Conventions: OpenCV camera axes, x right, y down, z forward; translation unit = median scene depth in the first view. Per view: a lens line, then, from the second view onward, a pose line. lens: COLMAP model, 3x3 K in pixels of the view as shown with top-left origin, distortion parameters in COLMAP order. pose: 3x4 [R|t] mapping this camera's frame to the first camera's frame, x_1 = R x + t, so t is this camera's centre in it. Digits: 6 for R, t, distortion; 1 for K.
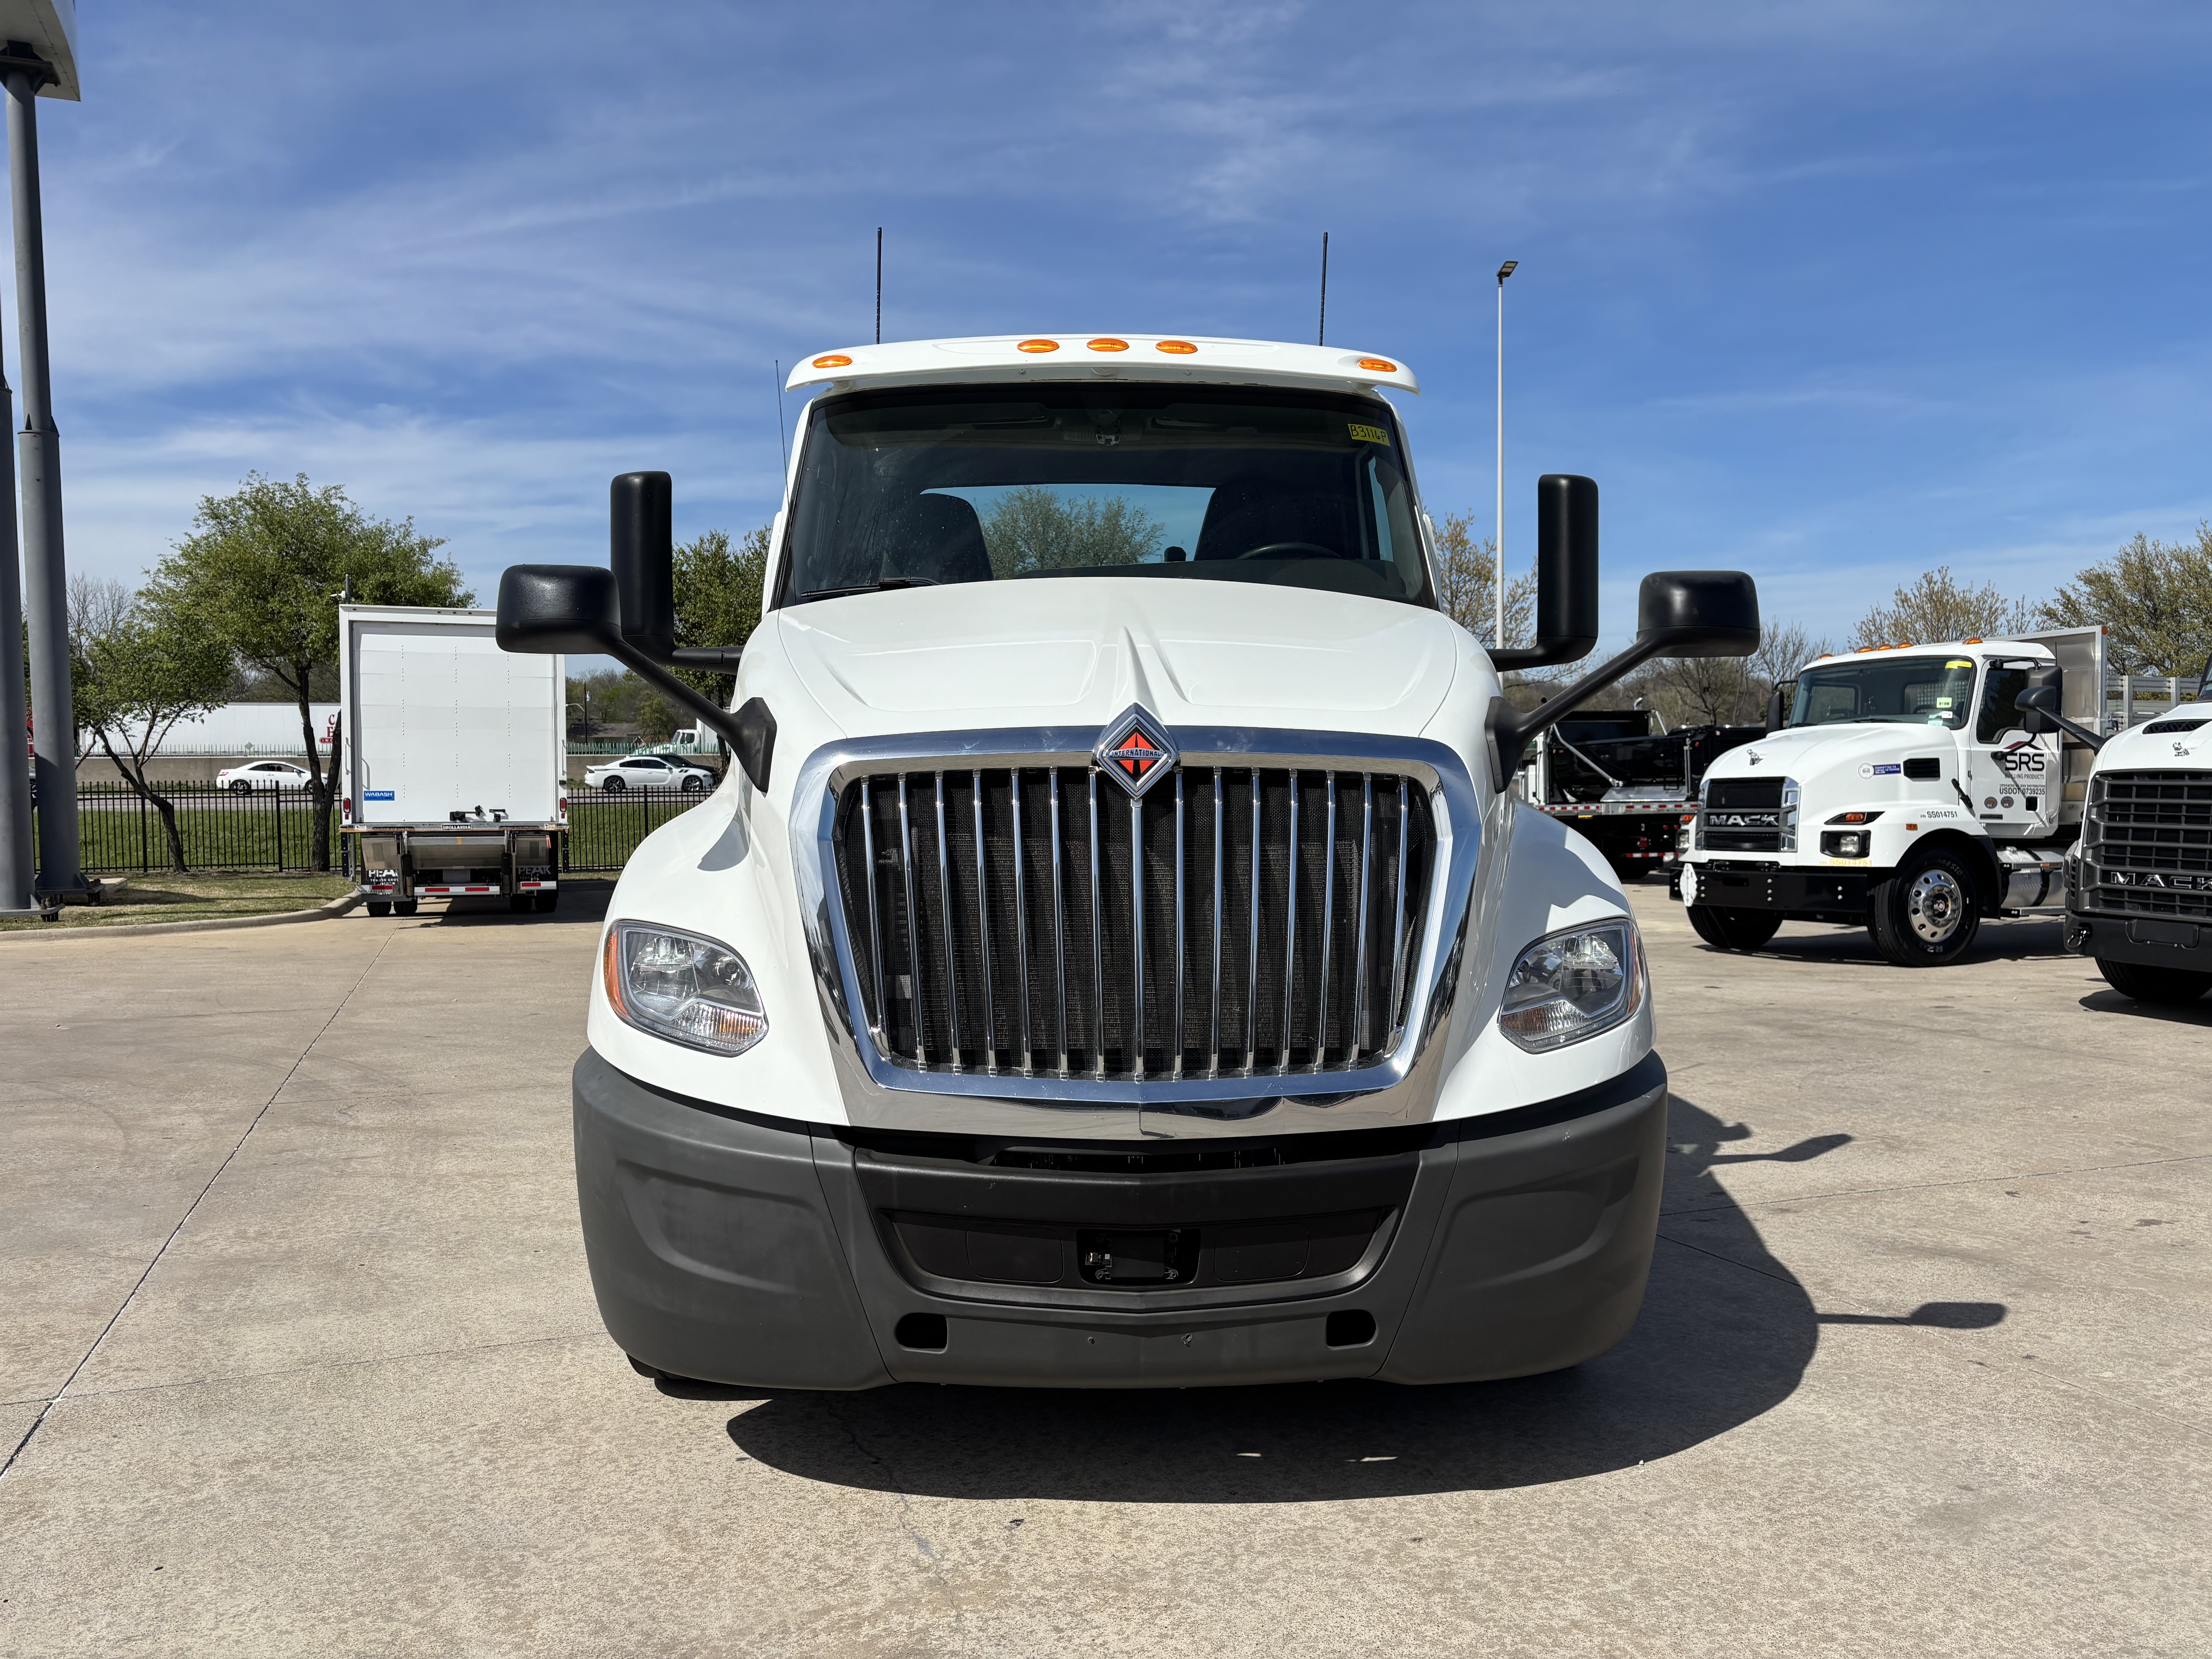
lens RADIAL K [[1661.5, 0, 1115.6], [0, 1661.5, 829.6], [0, 0, 1]] dist [0.027008, -0.014809]
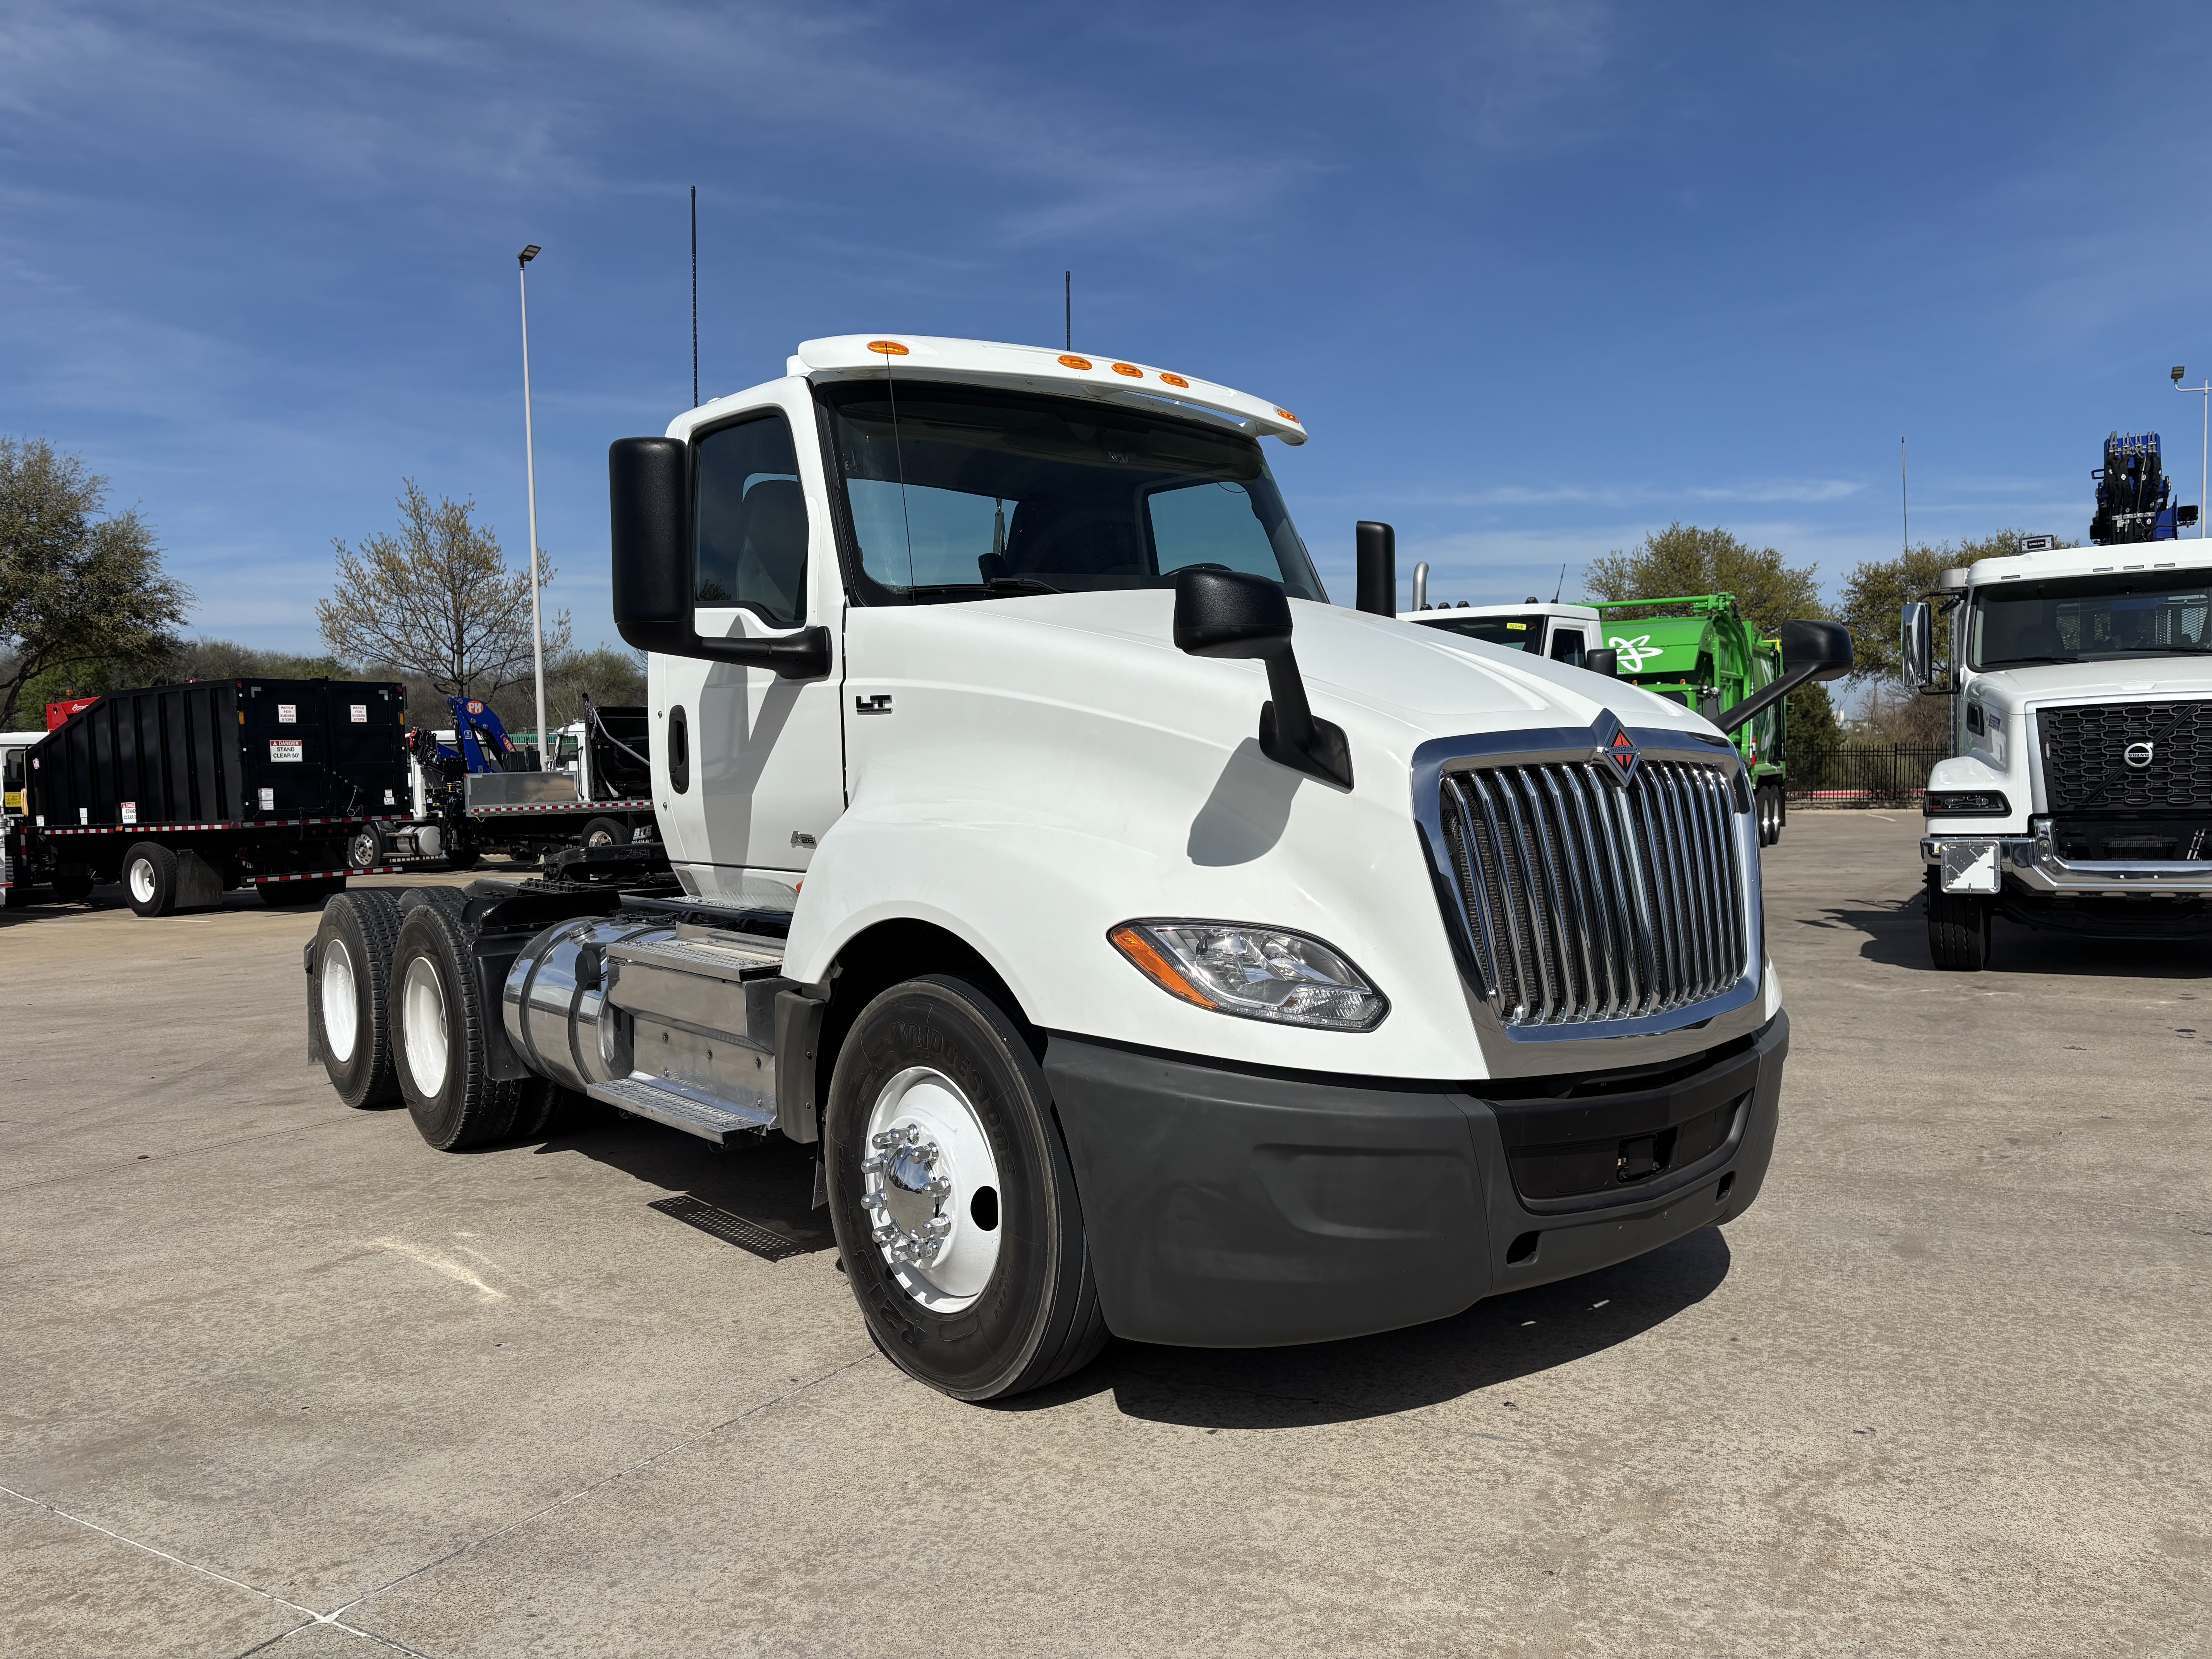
lens RADIAL K [[1661.5, 0, 1121.0], [0, 1661.5, 830.3], [0, 0, 1]] dist [0.027008, -0.014809]
pose [[0.795513, -0.033534, 0.605008, -0.526661], [0.031558, 0.999405, 0.013900, -0.008448], [-0.605114, 0.008035, 0.796098, 0.120687]]
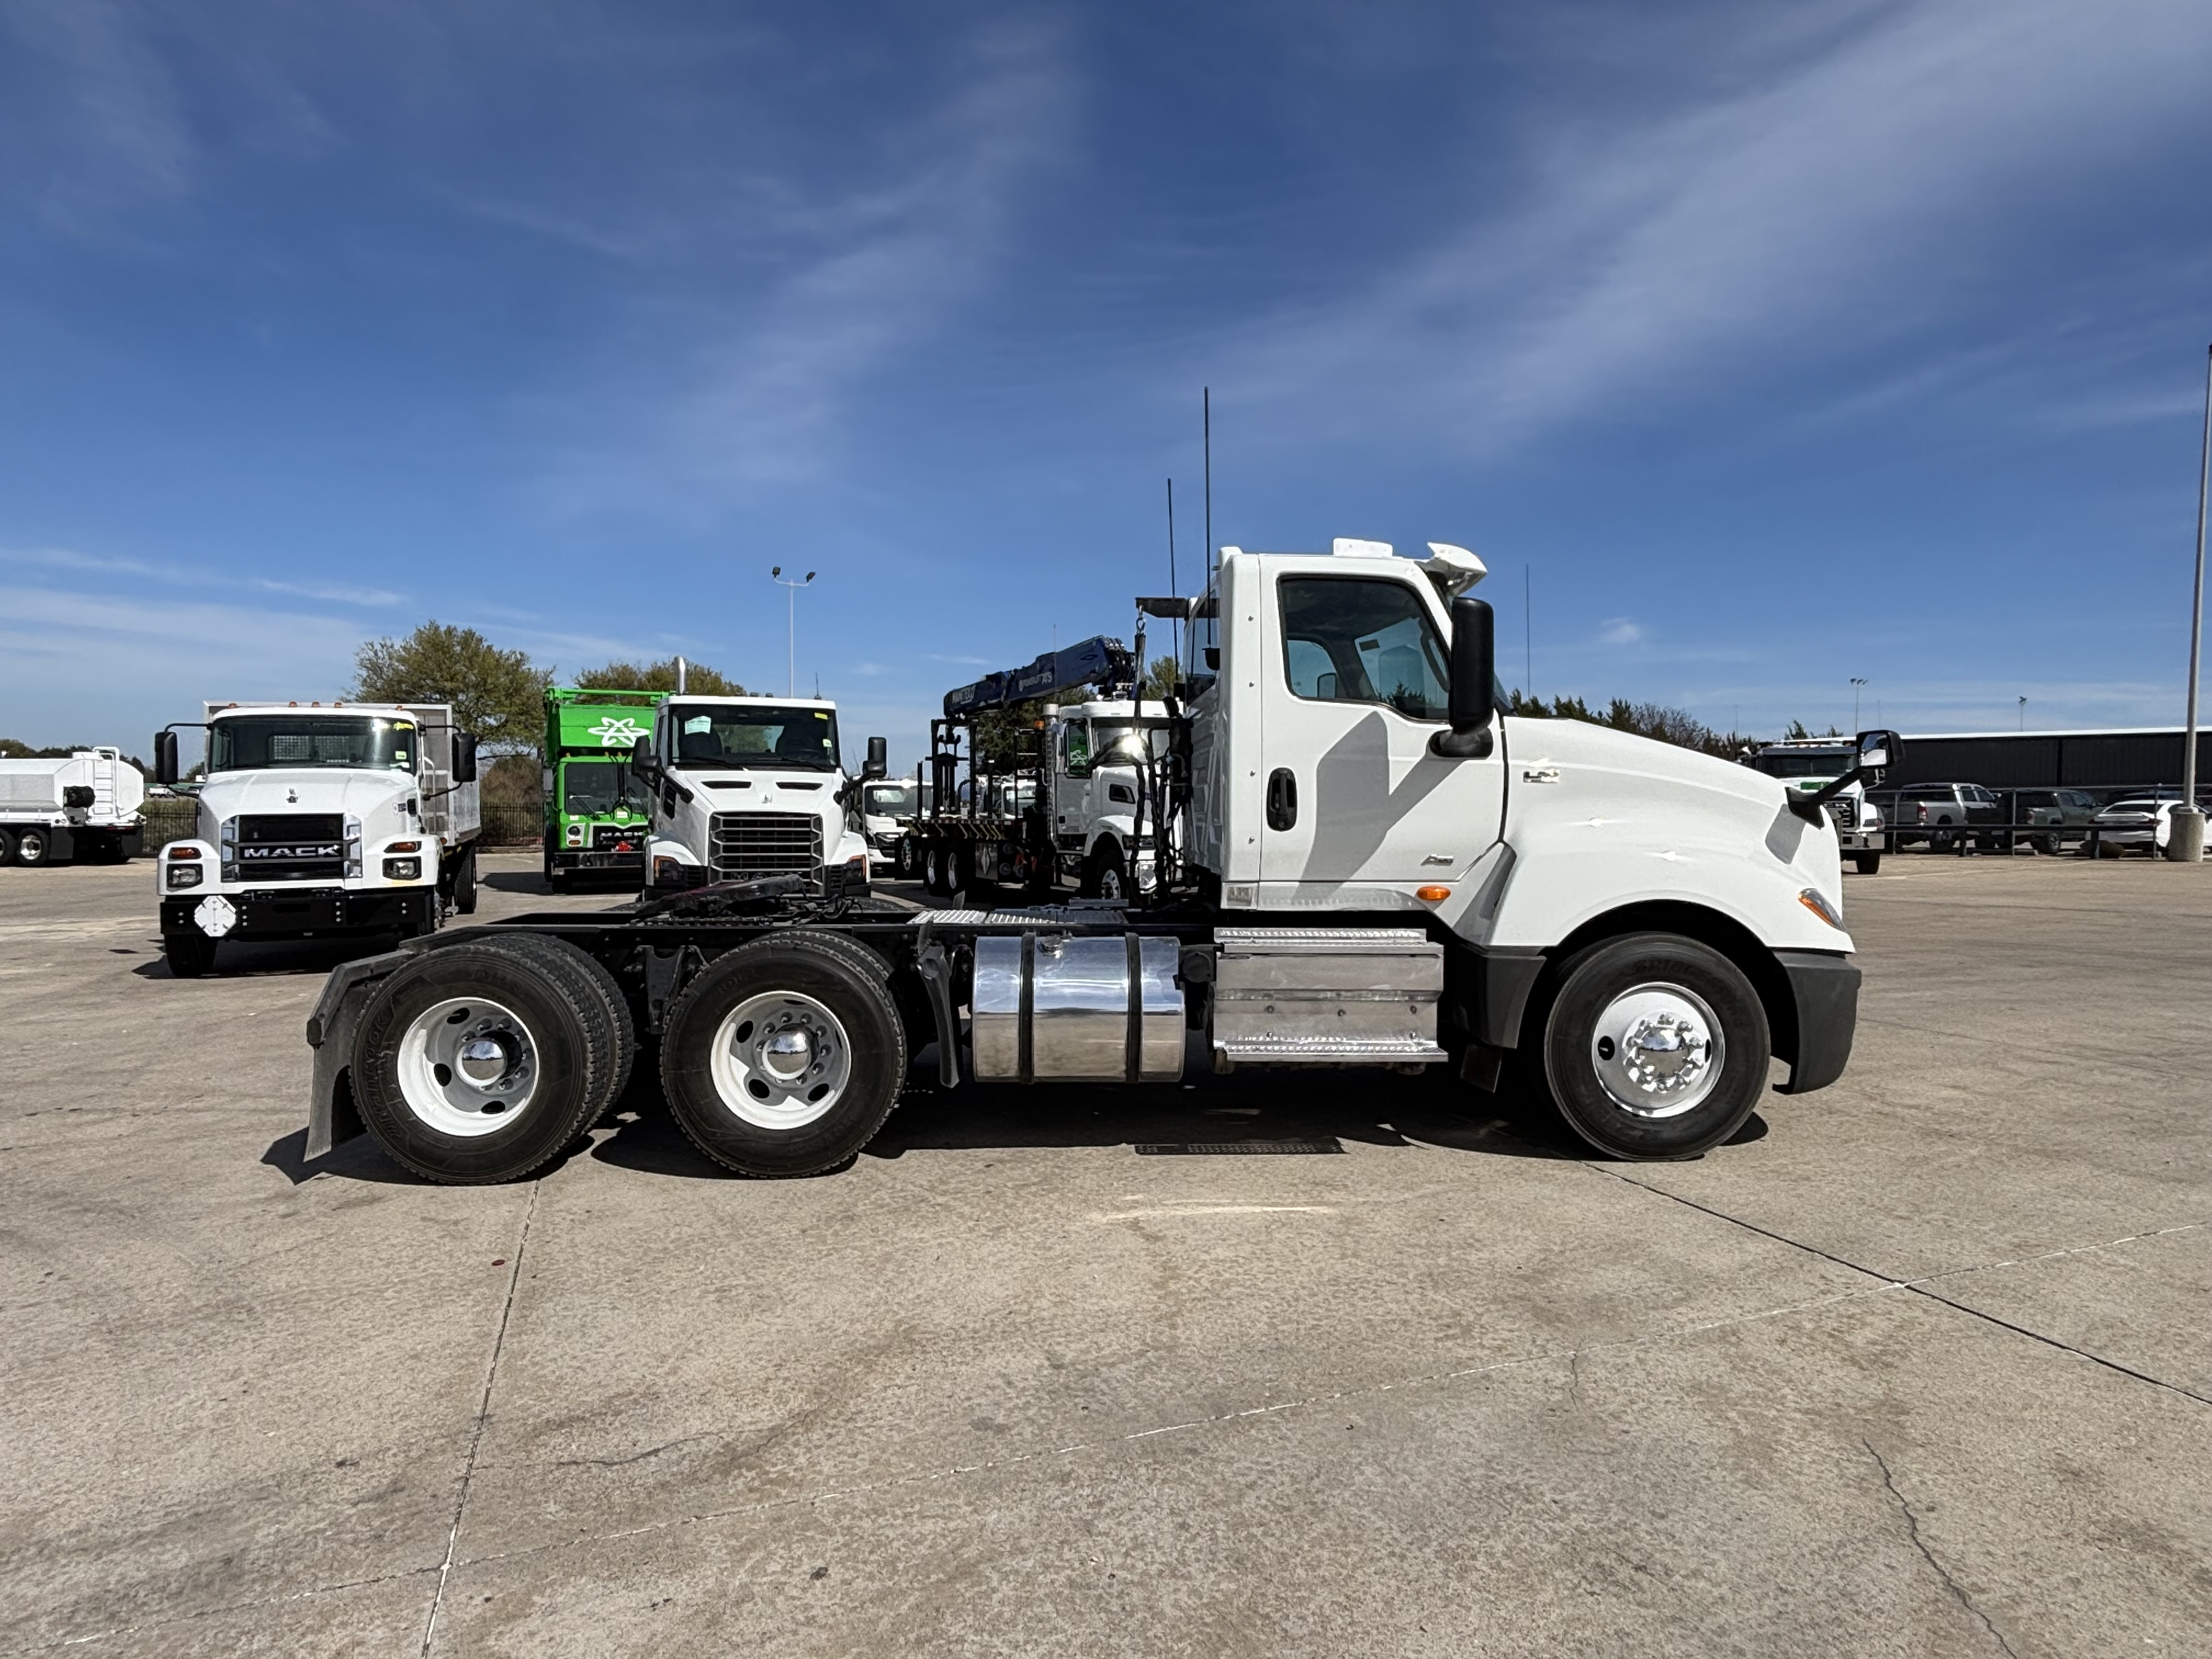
lens RADIAL K [[1263.5, 0, 1101.3], [0, 1263.5, 822.0], [0, 0, 1]] dist [-0.000993, -0.001830]
pose [[0.006779, -0.006614, 0.999955, -1.099640], [0.027920, 0.999590, 0.006423, -0.038589], [-0.999587, 0.027875, 0.006961, 1.084245]]
